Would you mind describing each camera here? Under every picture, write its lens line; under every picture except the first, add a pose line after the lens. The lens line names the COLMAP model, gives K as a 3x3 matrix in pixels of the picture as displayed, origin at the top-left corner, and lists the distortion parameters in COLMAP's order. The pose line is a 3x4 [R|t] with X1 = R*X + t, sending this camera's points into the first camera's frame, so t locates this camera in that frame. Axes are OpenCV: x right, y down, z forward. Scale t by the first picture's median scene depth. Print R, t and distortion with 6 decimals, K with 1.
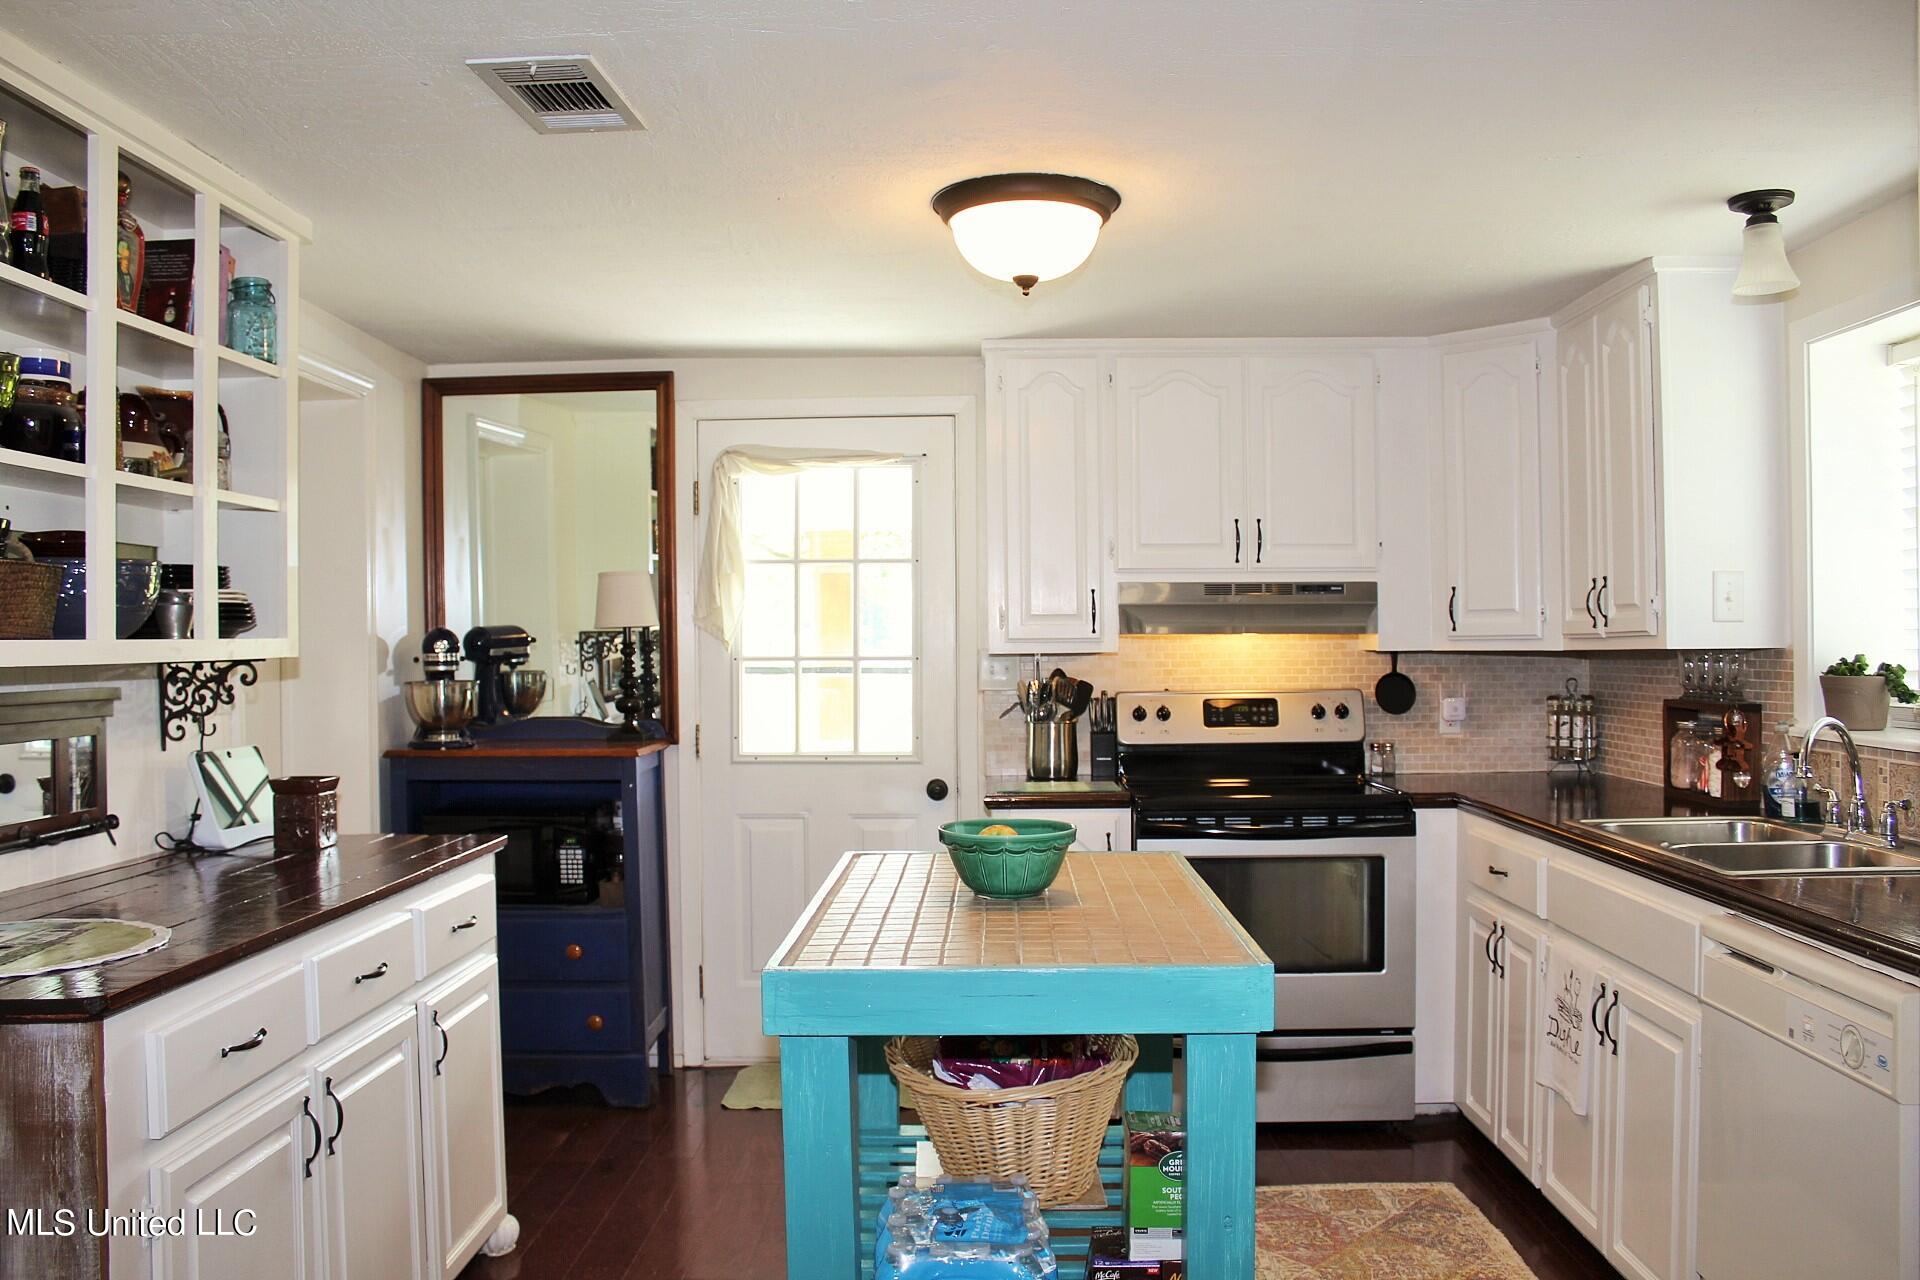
lens RADIAL K [[1585.9, 0, 938.2], [0, 1585.9, 643.3], [0, 0, 1]] dist [-0.149966, 0.144448]
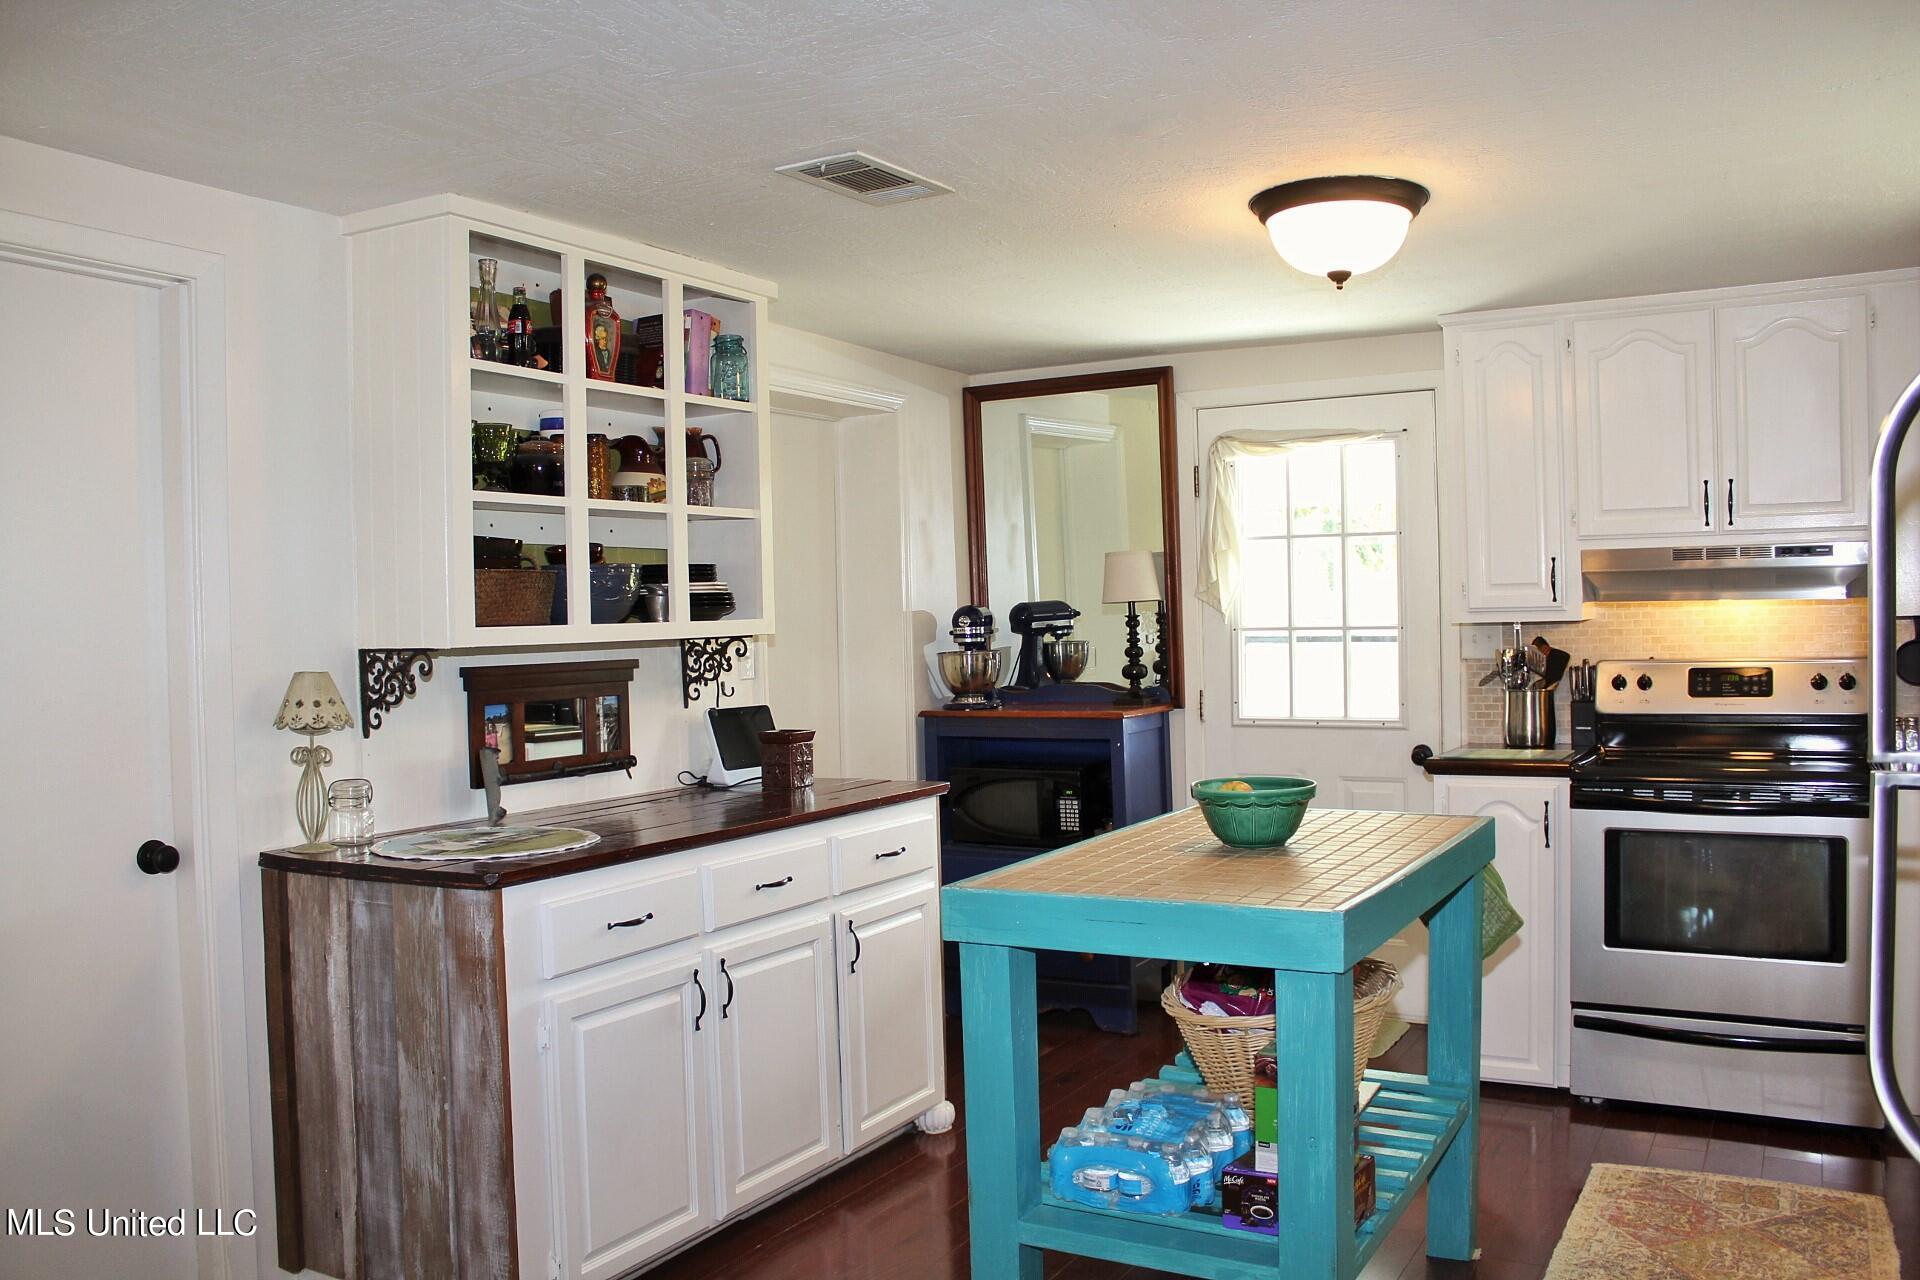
lens RADIAL K [[1585.9, 0, 938.2], [0, 1585.9, 643.3], [0, 0, 1]] dist [-0.149966, 0.144448]
pose [[0.882878, -0.004062, -0.469584, 0.216614], [0.014519, 0.999721, 0.018649, -0.003964], [0.469377, -0.023282, 0.882691, -0.045405]]
